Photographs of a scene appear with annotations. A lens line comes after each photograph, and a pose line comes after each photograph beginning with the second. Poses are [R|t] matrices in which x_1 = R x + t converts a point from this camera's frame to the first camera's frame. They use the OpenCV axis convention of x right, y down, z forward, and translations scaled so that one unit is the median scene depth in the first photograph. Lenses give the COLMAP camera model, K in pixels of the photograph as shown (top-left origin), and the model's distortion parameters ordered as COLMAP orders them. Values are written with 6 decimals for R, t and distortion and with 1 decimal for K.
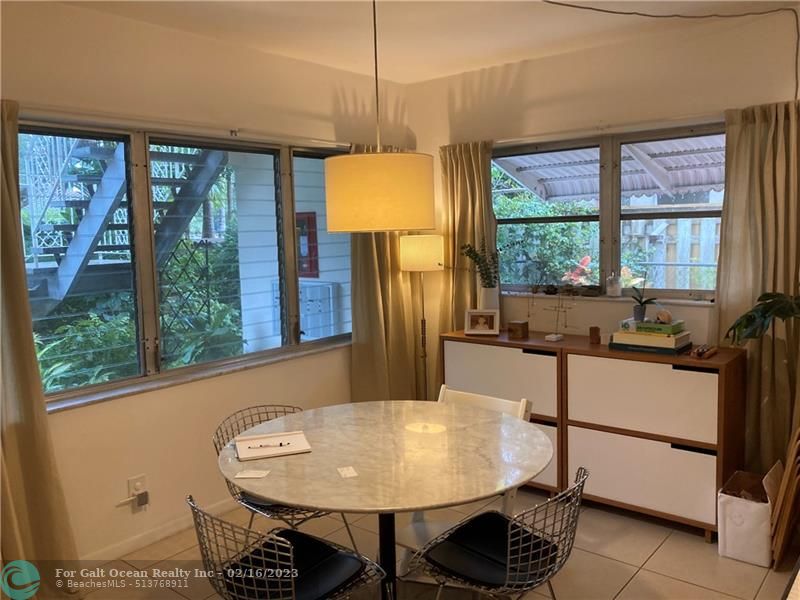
lens RADIAL K [[655.5, 0, 400.0], [0, 655.5, 300.0], [0, 0, 1]] dist [0.004905, 0.013709]
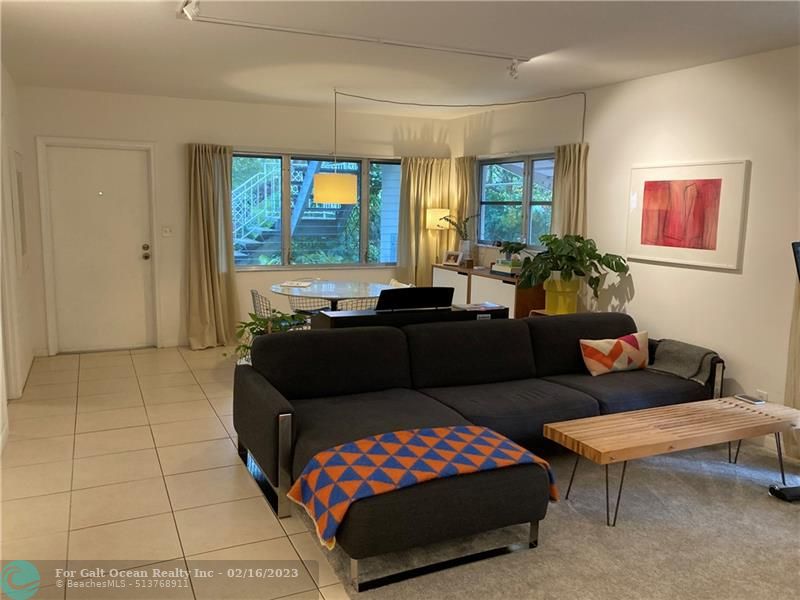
lens RADIAL K [[655.5, 0, 400.0], [0, 655.5, 300.0], [0, 0, 1]] dist [0.004905, 0.013709]
pose [[0.904119, 0.102740, -0.414744, 0.748127], [-0.087629, 0.994614, 0.055358, 0.059547], [0.418198, -0.013707, 0.908253, -0.692668]]
